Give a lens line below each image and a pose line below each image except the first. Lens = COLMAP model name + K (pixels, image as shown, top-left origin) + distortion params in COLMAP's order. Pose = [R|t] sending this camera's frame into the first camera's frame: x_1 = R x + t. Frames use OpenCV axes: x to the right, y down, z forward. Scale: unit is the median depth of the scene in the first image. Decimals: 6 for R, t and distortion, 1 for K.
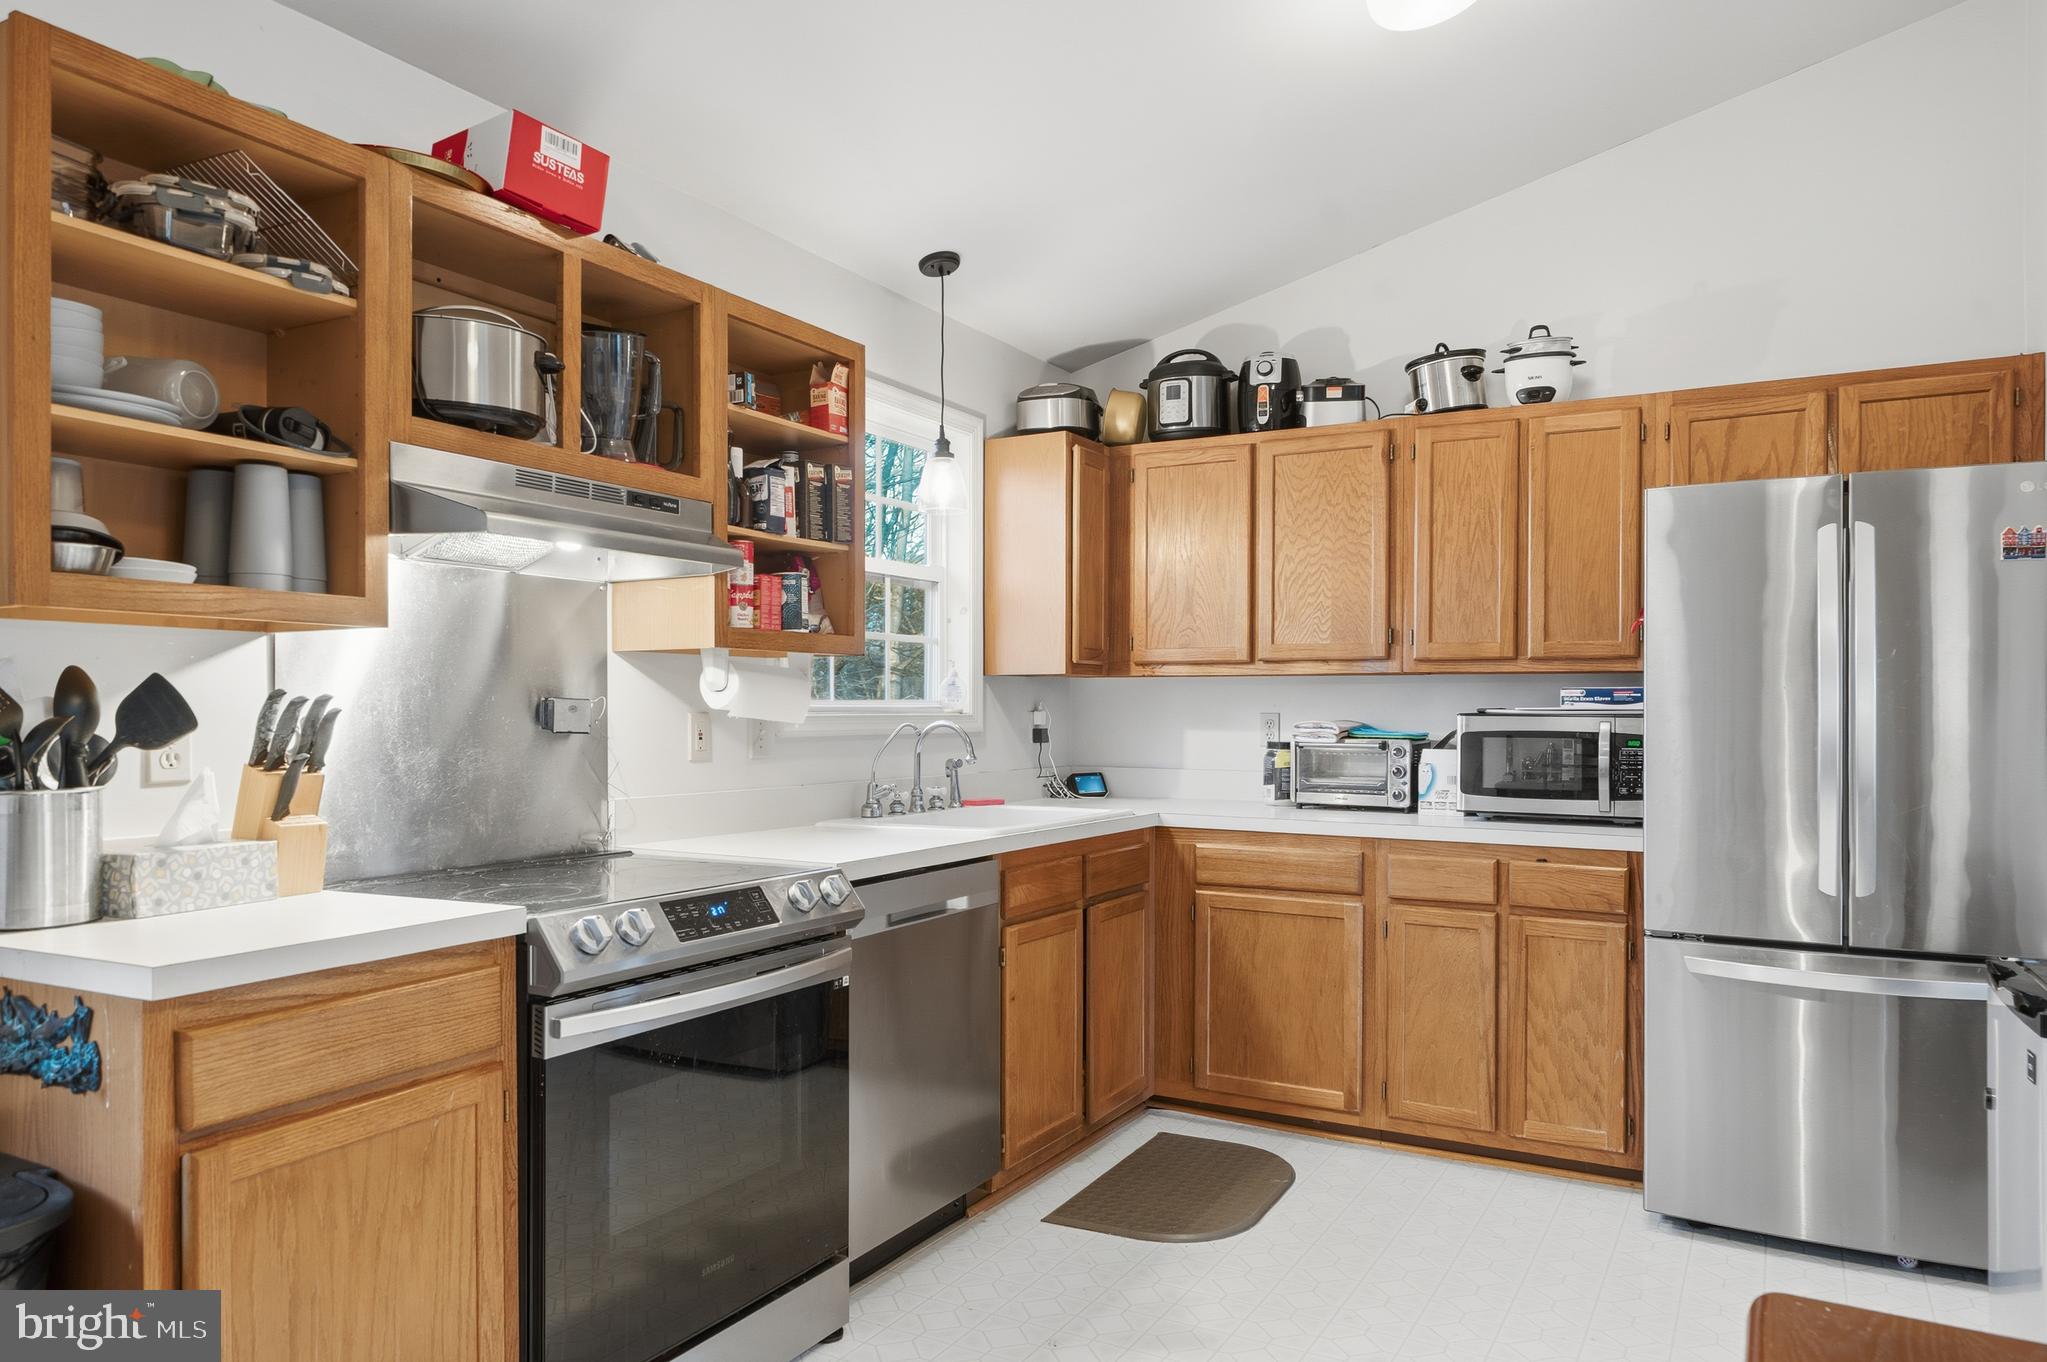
lens RADIAL K [[1328.8, 0, 1050.2], [0, 1328.8, 711.5], [0, 0, 1]] dist [0.008373, -0.000725]
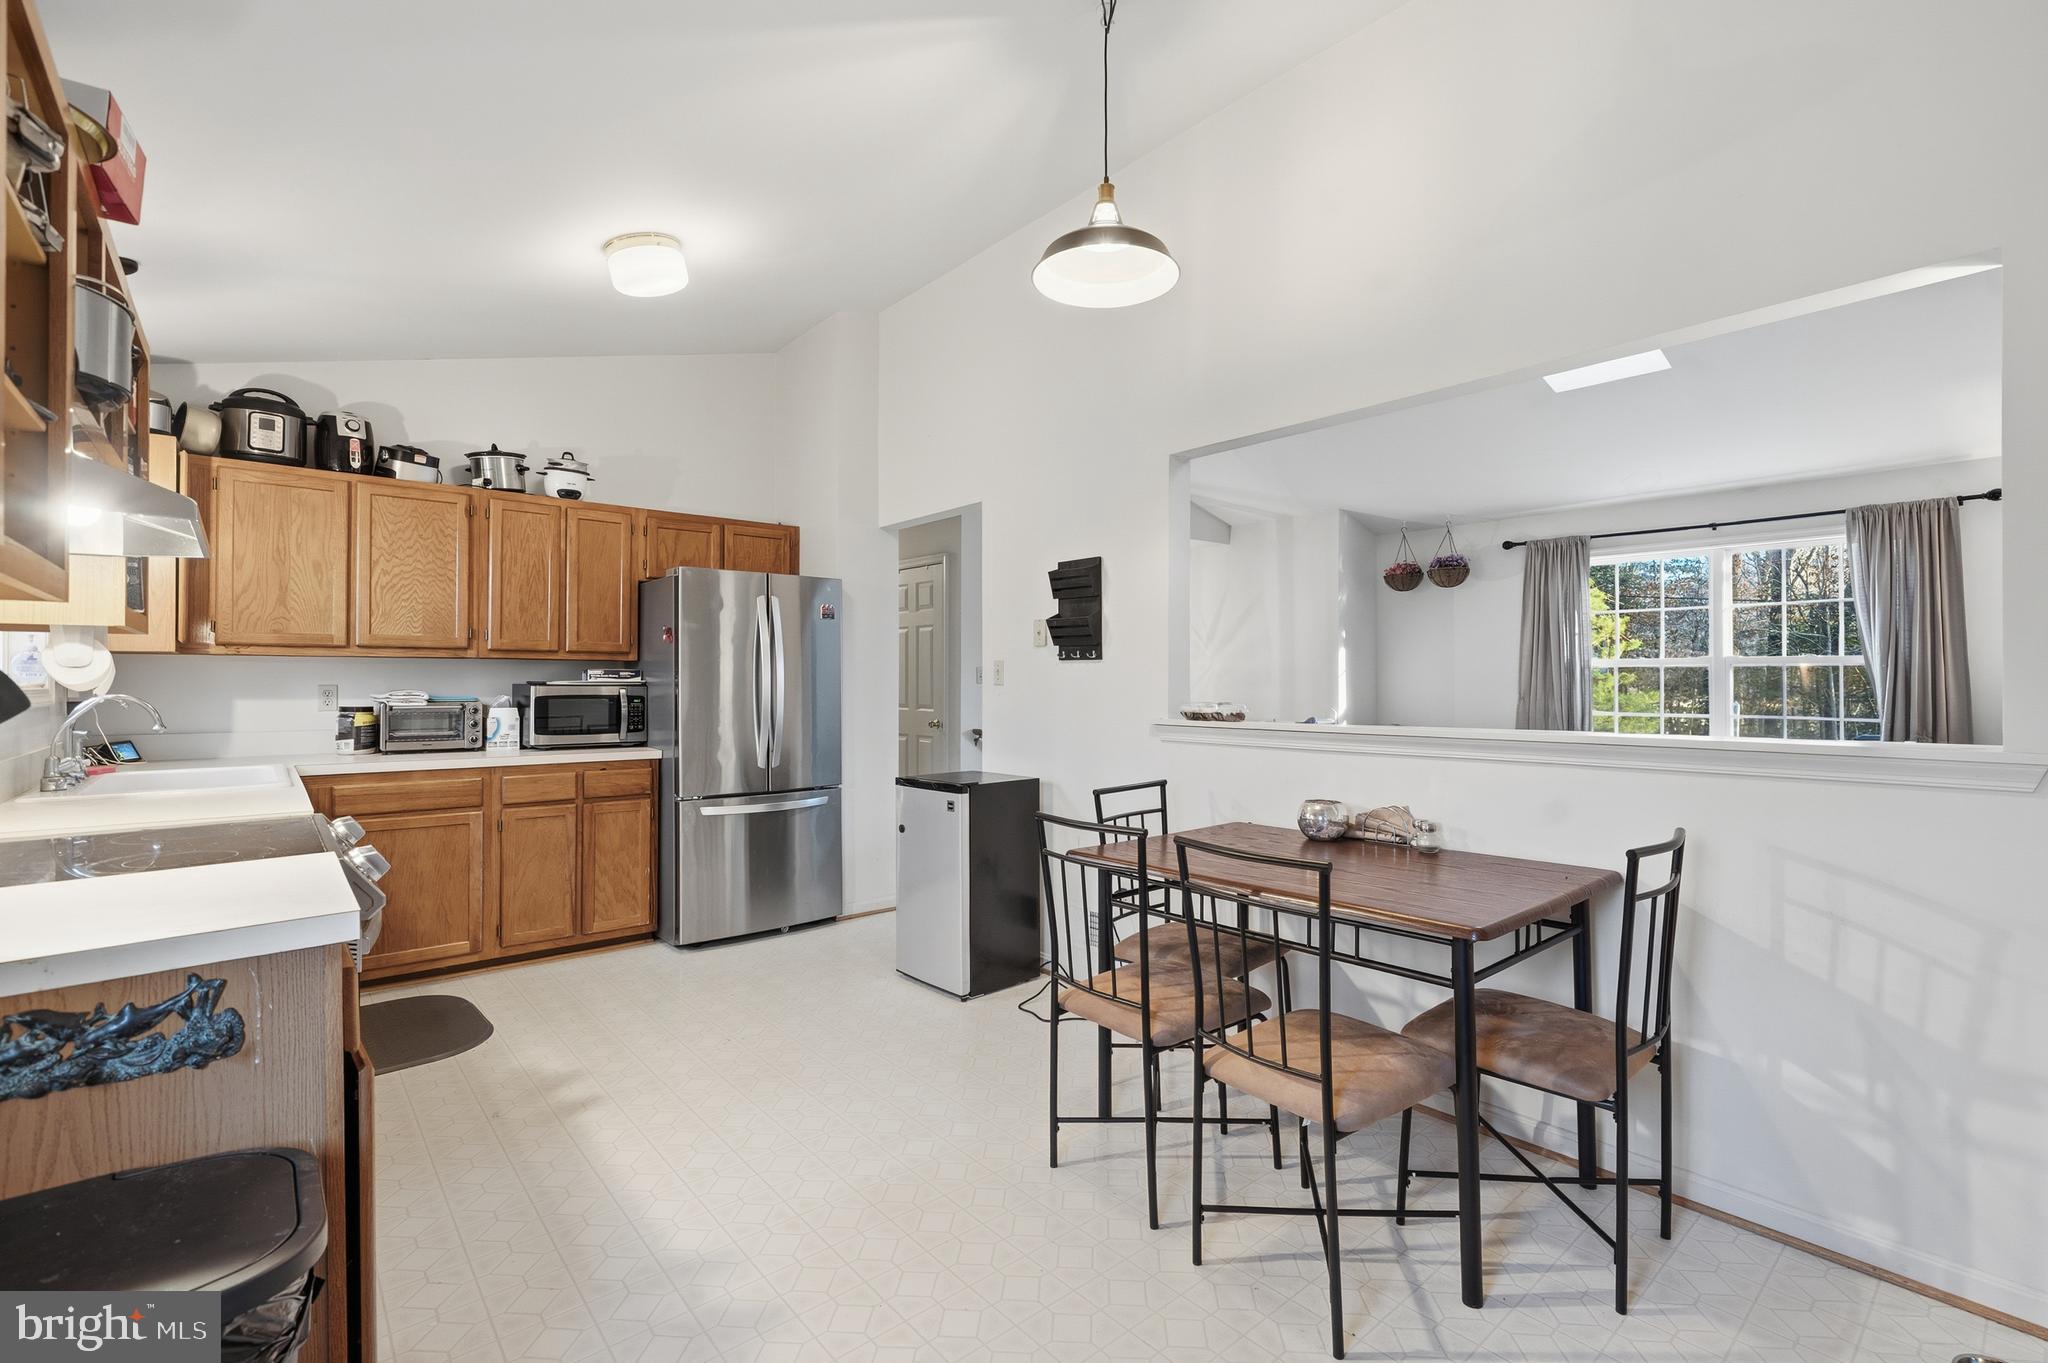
lens RADIAL K [[872.9, 0, 1019.9], [0, 872.9, 676.0], [0, 0, 1]] dist [-0.021755, 0.000127]
pose [[0.371793, 0.002732, 0.928312, -0.431216], [0.002716, 0.999988, -0.004031, -0.003114], [-0.928312, 0.004020, 0.371781, 0.069316]]
